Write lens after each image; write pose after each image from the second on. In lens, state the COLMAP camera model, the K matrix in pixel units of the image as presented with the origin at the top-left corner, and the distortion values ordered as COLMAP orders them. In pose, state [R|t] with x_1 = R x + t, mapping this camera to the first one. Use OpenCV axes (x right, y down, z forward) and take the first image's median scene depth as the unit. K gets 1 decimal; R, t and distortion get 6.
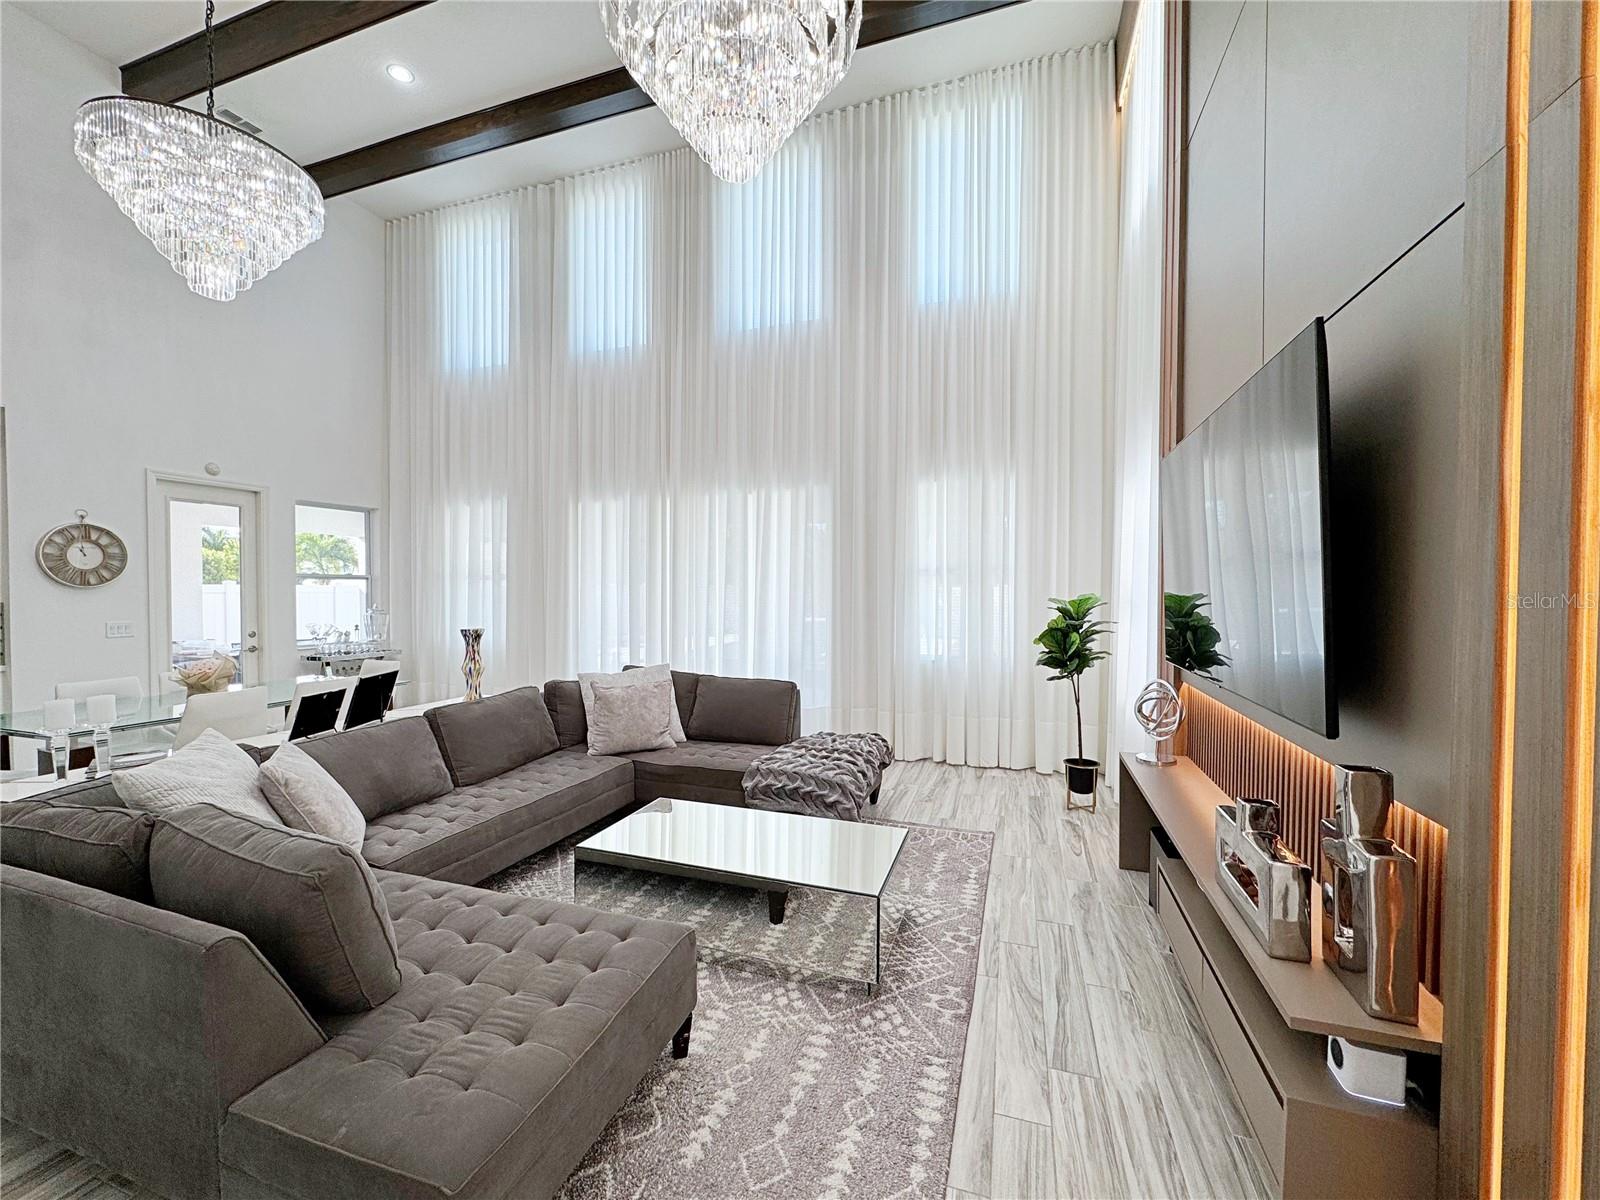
lens RADIAL K [[636.9, 0, 800.0], [0, 636.9, 600.0], [0, 0, 1]] dist [-0.003962, 0.000520]
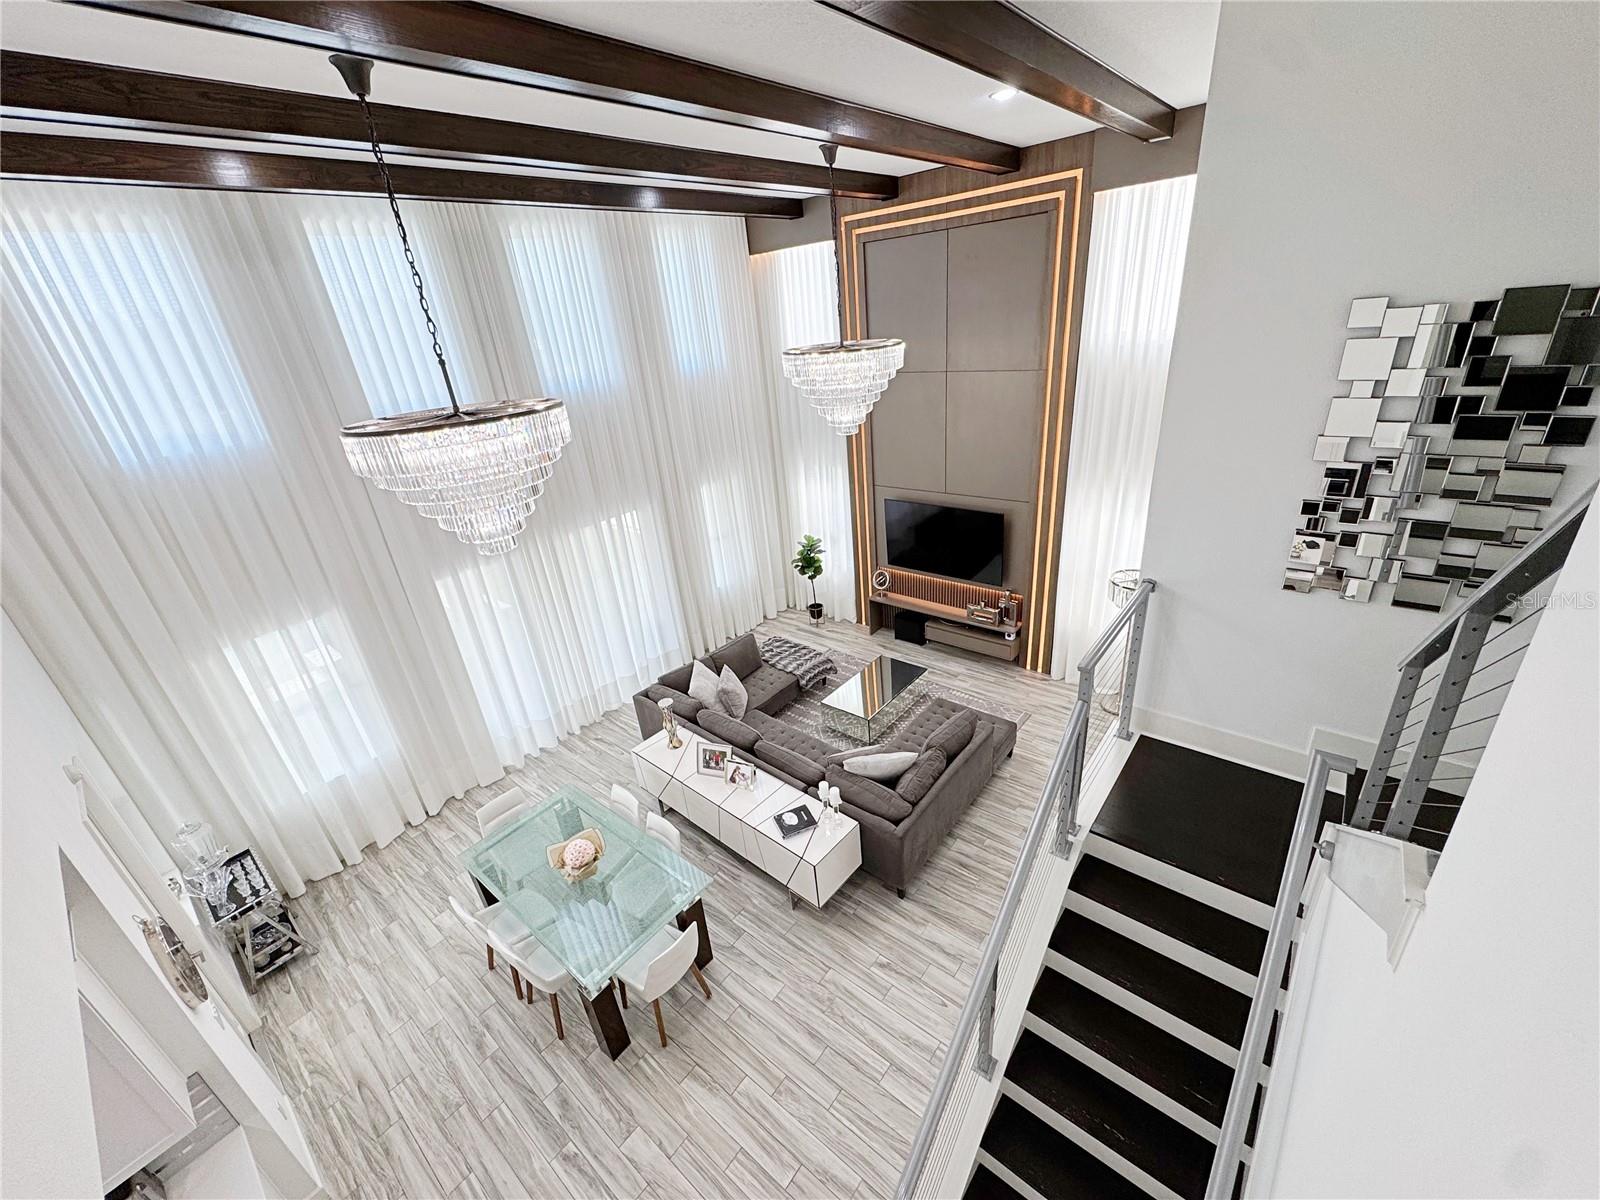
lens RADIAL K [[636.9, 0, 800.0], [0, 636.9, 600.0], [0, 0, 1]] dist [-0.003962, 0.000520]
pose [[0.357602, -0.414467, 0.836862, -1.449589], [0.103177, 0.908167, 0.405693, -0.683763], [-0.928157, -0.058732, 0.367526, 0.198862]]
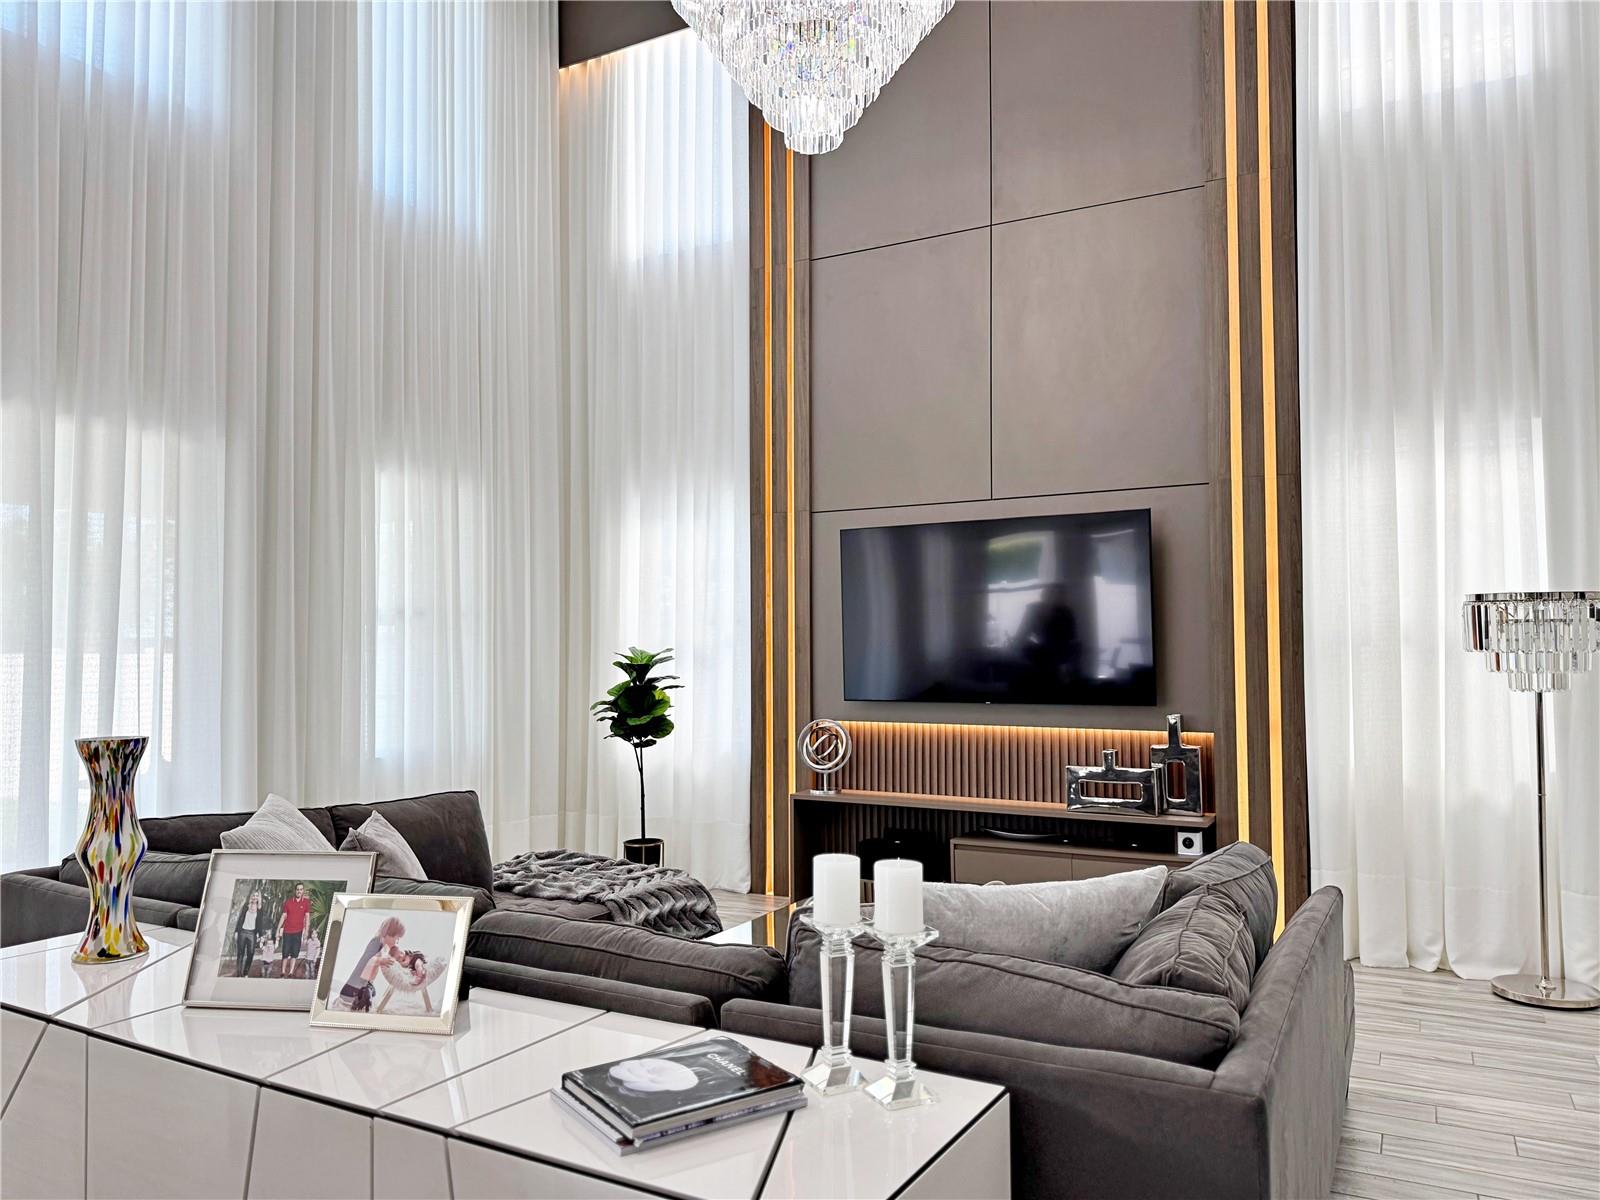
lens RADIAL K [[1146.3, 0, 800.4], [0, 1146.3, 607.2], [0, 0, 1]] dist [0.061140, -0.072886]
pose [[0.169565, 0.040955, 0.984668, -1.037003], [0.020816, 0.998764, -0.045126, 0.010742], [-0.985299, 0.028149, 0.168503, 0.499400]]
